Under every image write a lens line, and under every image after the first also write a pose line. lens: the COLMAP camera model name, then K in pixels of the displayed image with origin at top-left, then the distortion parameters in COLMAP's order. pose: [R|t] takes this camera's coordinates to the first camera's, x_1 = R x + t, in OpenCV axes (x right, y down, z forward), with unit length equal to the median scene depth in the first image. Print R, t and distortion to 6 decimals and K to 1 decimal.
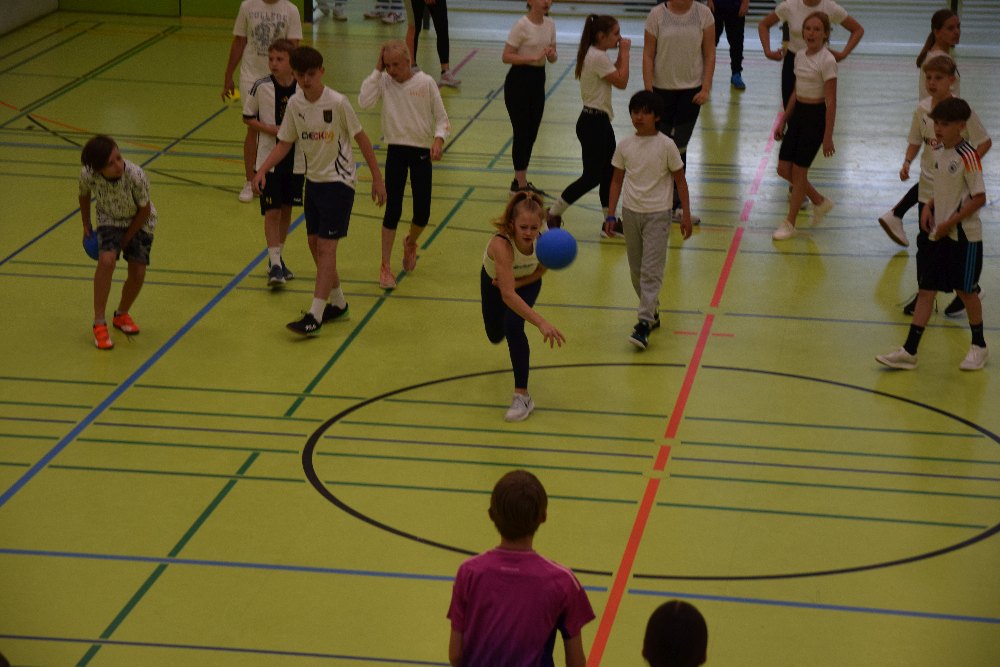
lens RADIAL K [[2860.3, 0, 500.0], [0, 2860.3, 333.5], [0, 0, 1]] dist [0.376047, -0.209744]
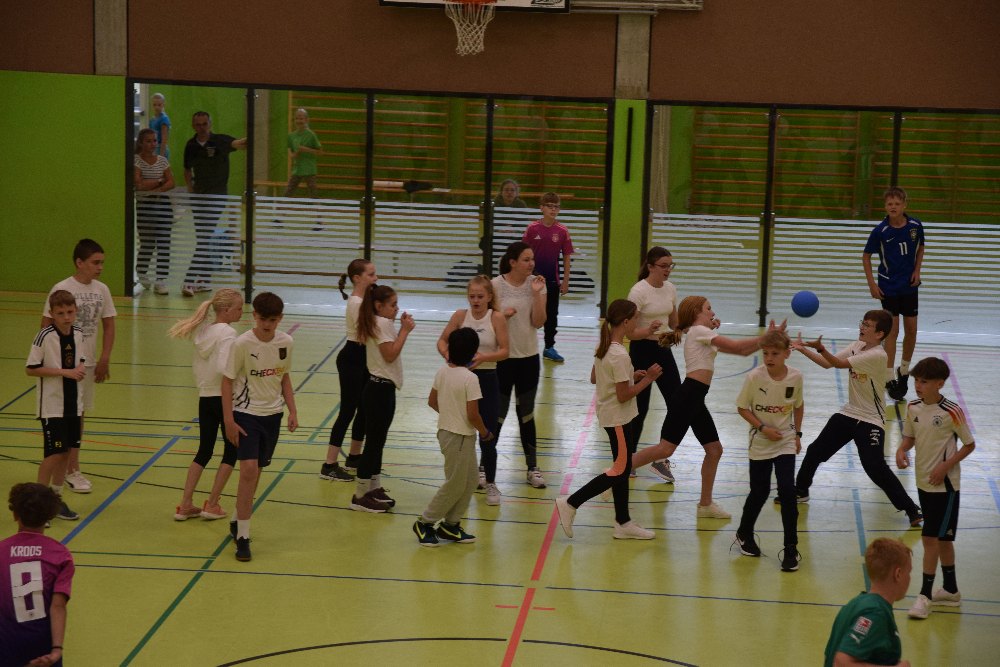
lens RADIAL K [[2860.3, 0, 500.0], [0, 2860.3, 333.5], [0, 0, 1]] dist [0.376047, -0.209744]
pose [[0.998038, 0.005820, 0.062347, -0.024435], [0.000162, 0.995428, -0.095511, 0.039516], [-0.062618, 0.095334, 0.993474, -0.152199]]
